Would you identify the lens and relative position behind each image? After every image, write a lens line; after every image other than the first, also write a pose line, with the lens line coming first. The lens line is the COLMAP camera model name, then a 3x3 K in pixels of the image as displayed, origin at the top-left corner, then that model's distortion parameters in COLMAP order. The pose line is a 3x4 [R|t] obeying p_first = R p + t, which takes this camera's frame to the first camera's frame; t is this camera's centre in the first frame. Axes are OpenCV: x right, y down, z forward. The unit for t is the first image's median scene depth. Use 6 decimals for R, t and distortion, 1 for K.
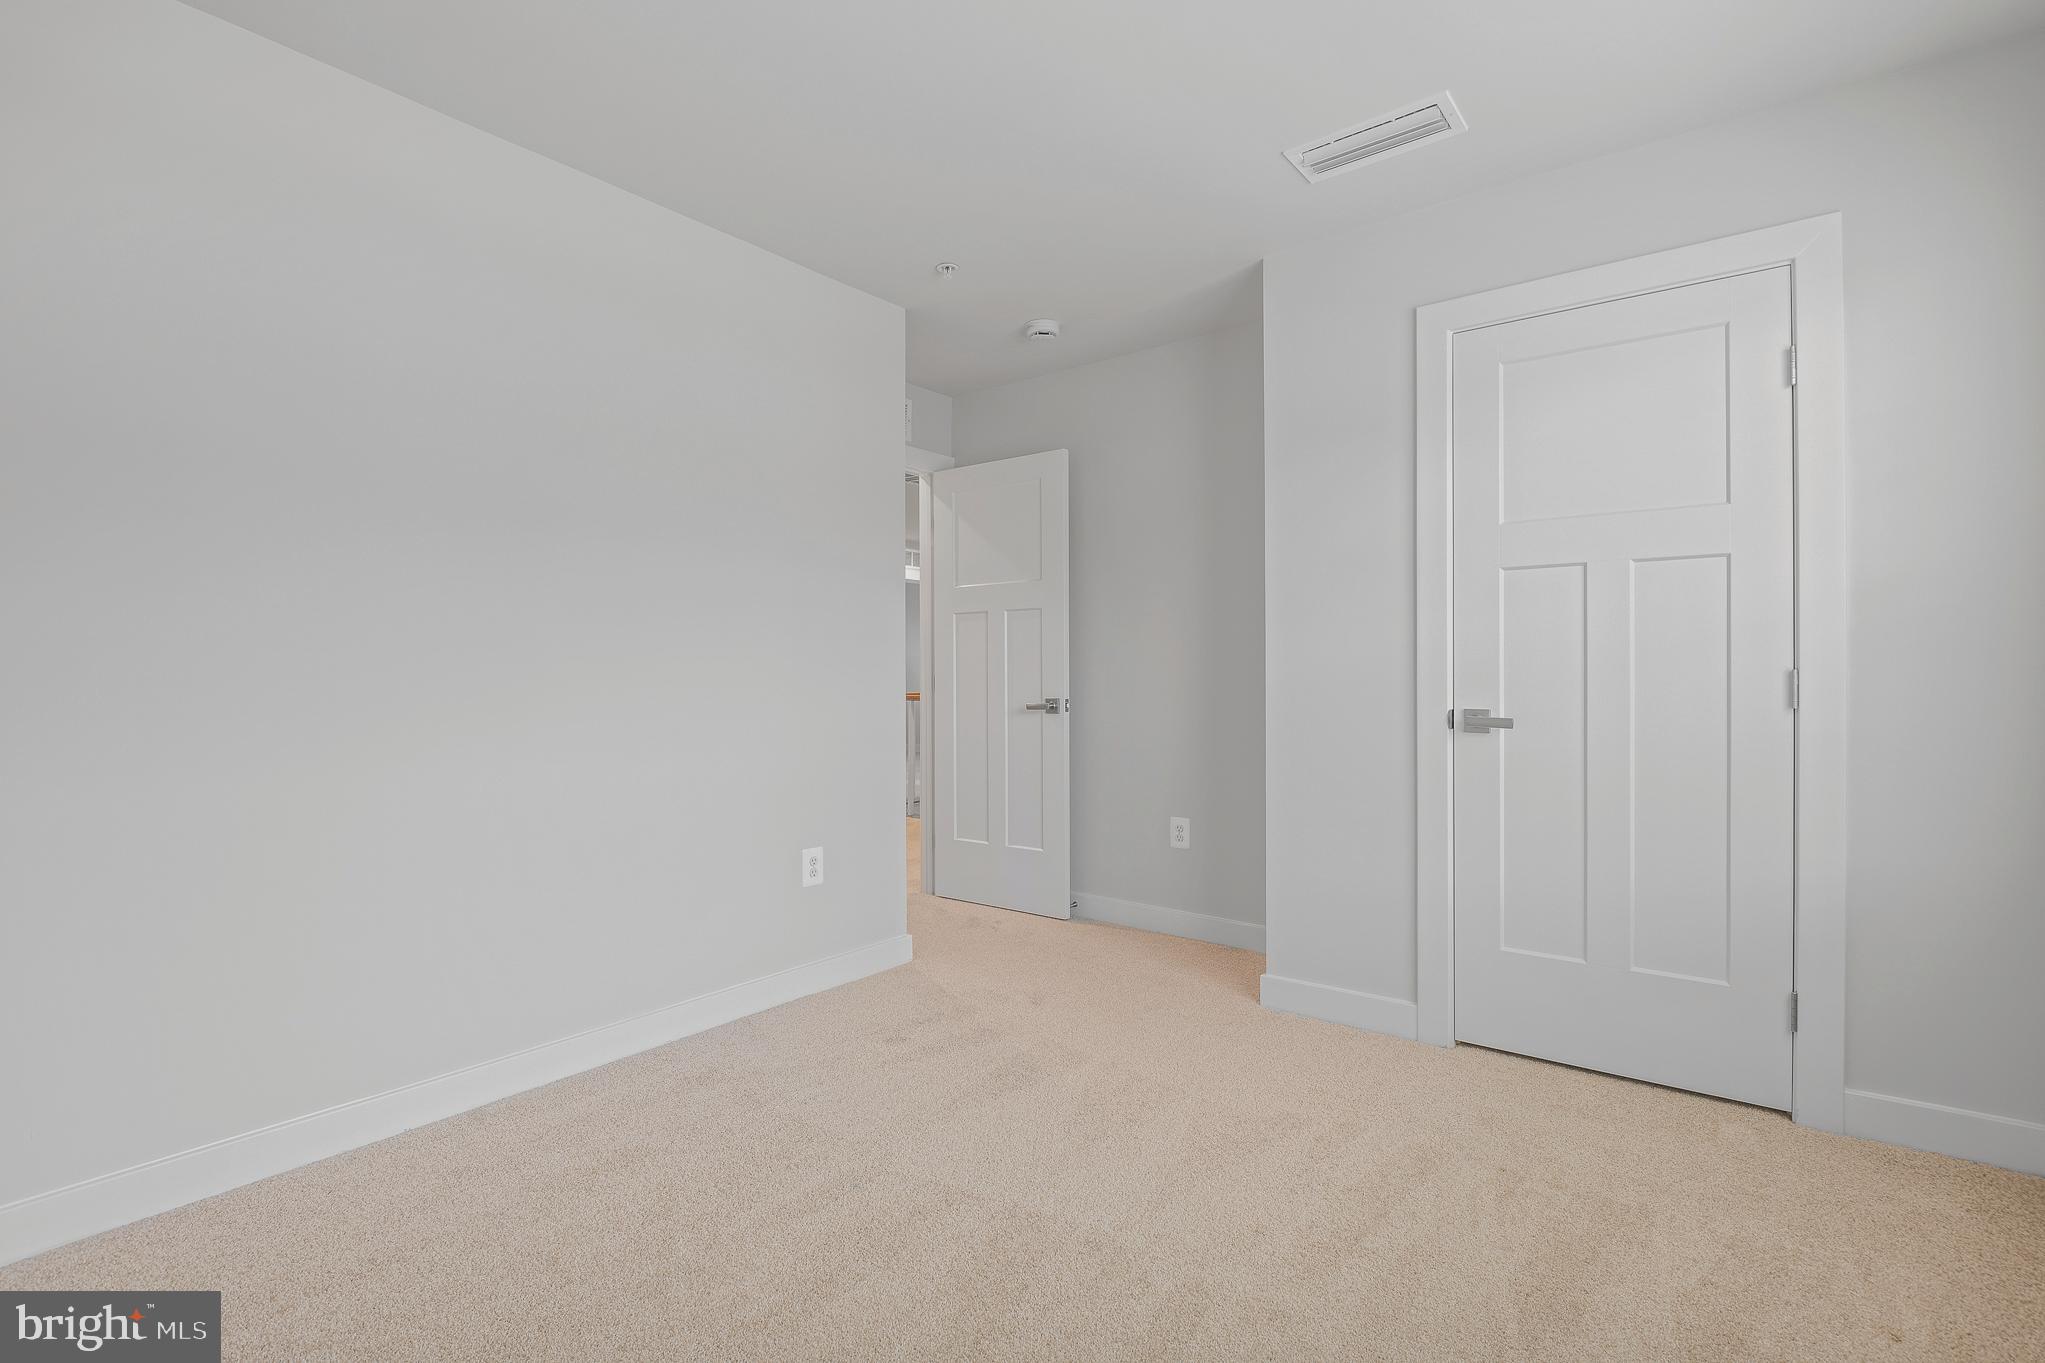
lens RADIAL K [[939.8, 0, 1015.5], [0, 939.8, 682.1], [0, 0, 1]] dist [-0.005241, -0.002192]
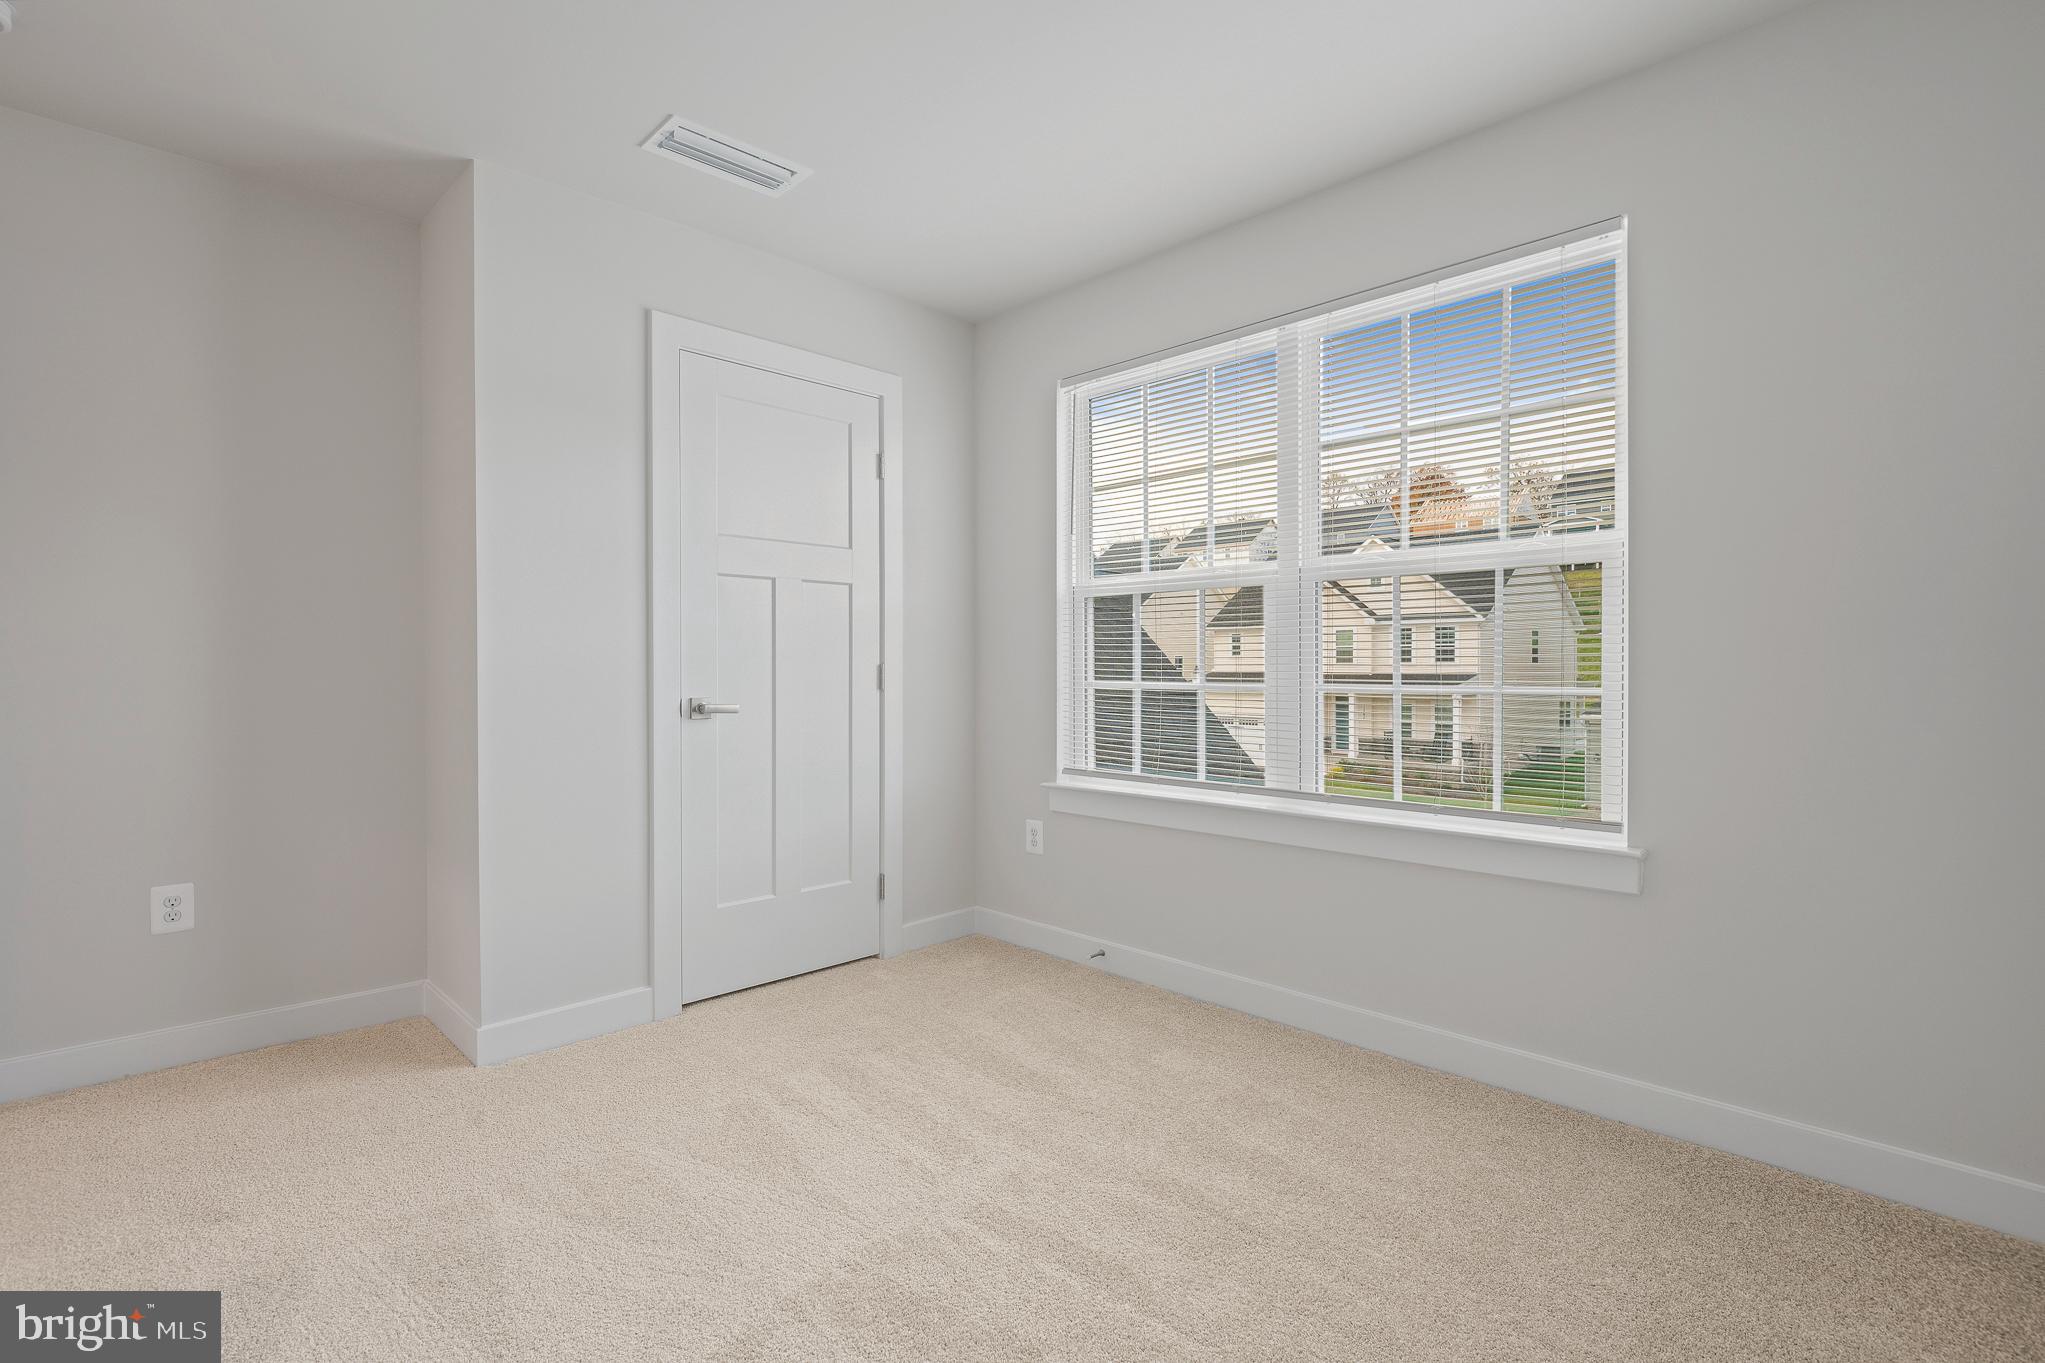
lens RADIAL K [[939.8, 0, 1013.0], [0, 939.8, 683.7], [0, 0, 1]] dist [-0.005241, -0.002192]
pose [[0.136124, -0.015100, 0.990577, -0.585665], [0.005548, 0.999880, 0.014479, -0.002417], [-0.990676, 0.003525, 0.136191, 0.507347]]
